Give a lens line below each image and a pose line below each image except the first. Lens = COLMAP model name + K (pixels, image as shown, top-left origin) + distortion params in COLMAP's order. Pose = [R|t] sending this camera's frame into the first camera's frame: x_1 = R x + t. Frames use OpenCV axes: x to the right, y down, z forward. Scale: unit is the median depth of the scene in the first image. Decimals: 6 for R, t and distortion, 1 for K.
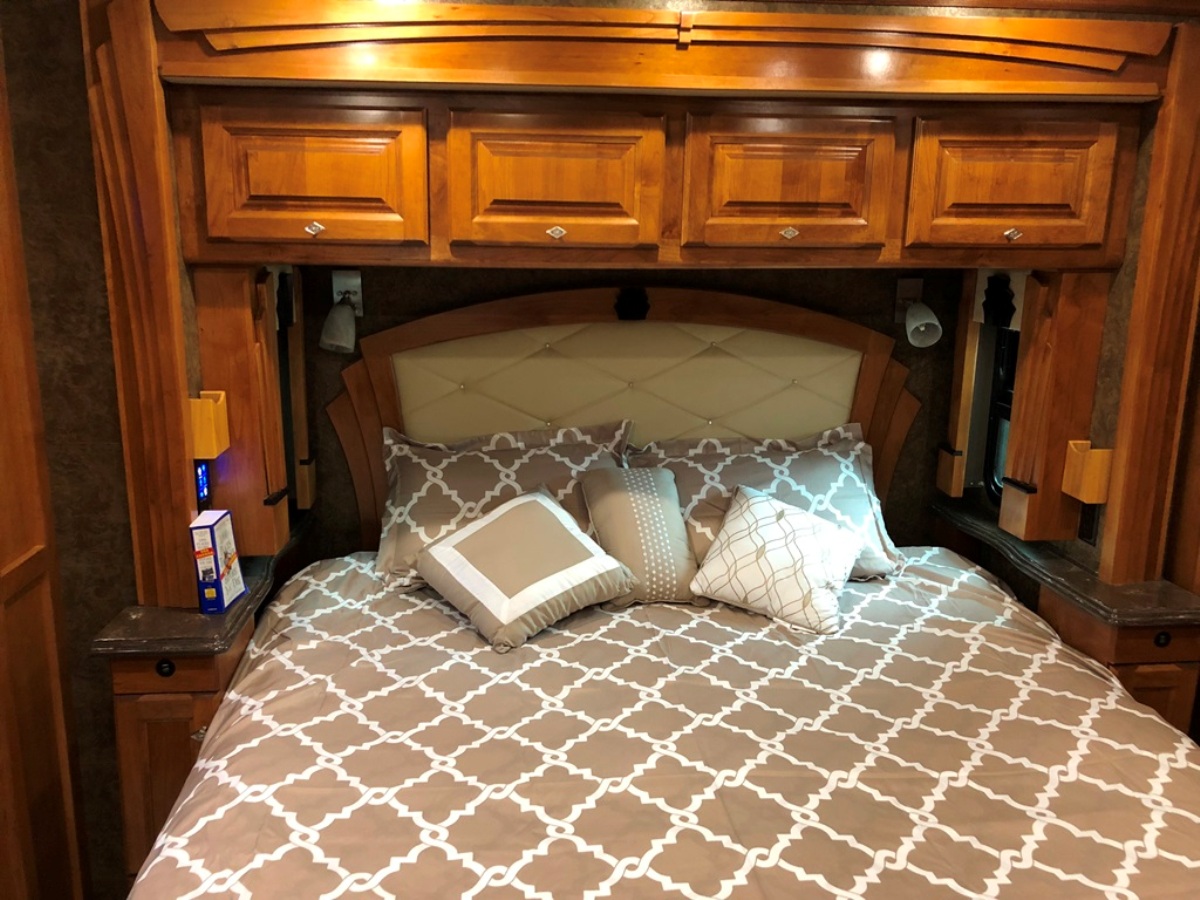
lens RADIAL K [[987.2, 0, 600.8], [0, 987.2, 443.9], [0, 0, 1]] dist [0.060844, -0.052071]
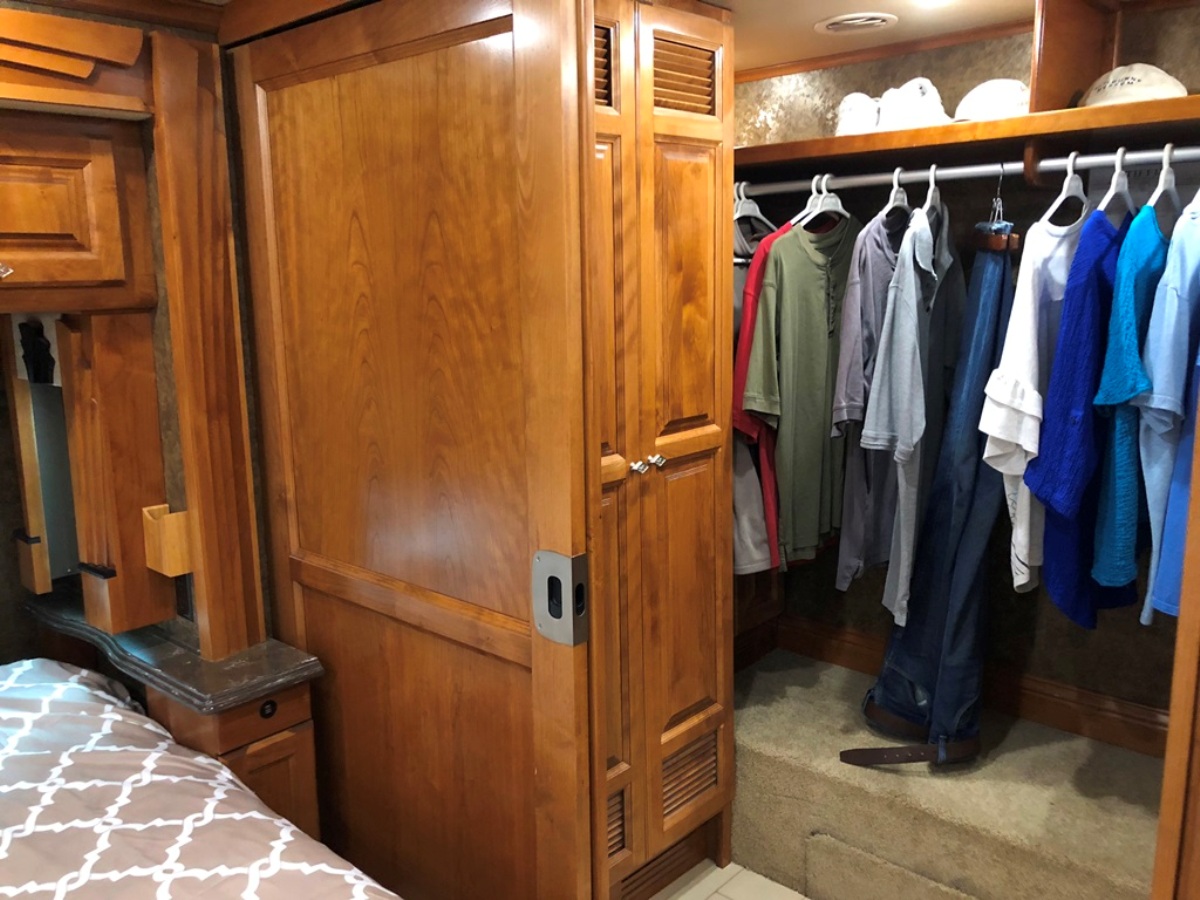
lens RADIAL K [[987.2, 0, 600.8], [0, 987.2, 443.9], [0, 0, 1]] dist [0.060844, -0.052071]
pose [[0.740094, -0.142224, 0.657292, 0.212046], [0.166576, 0.985693, 0.025723, -0.014584], [-0.651546, 0.090452, 0.753197, 0.094757]]
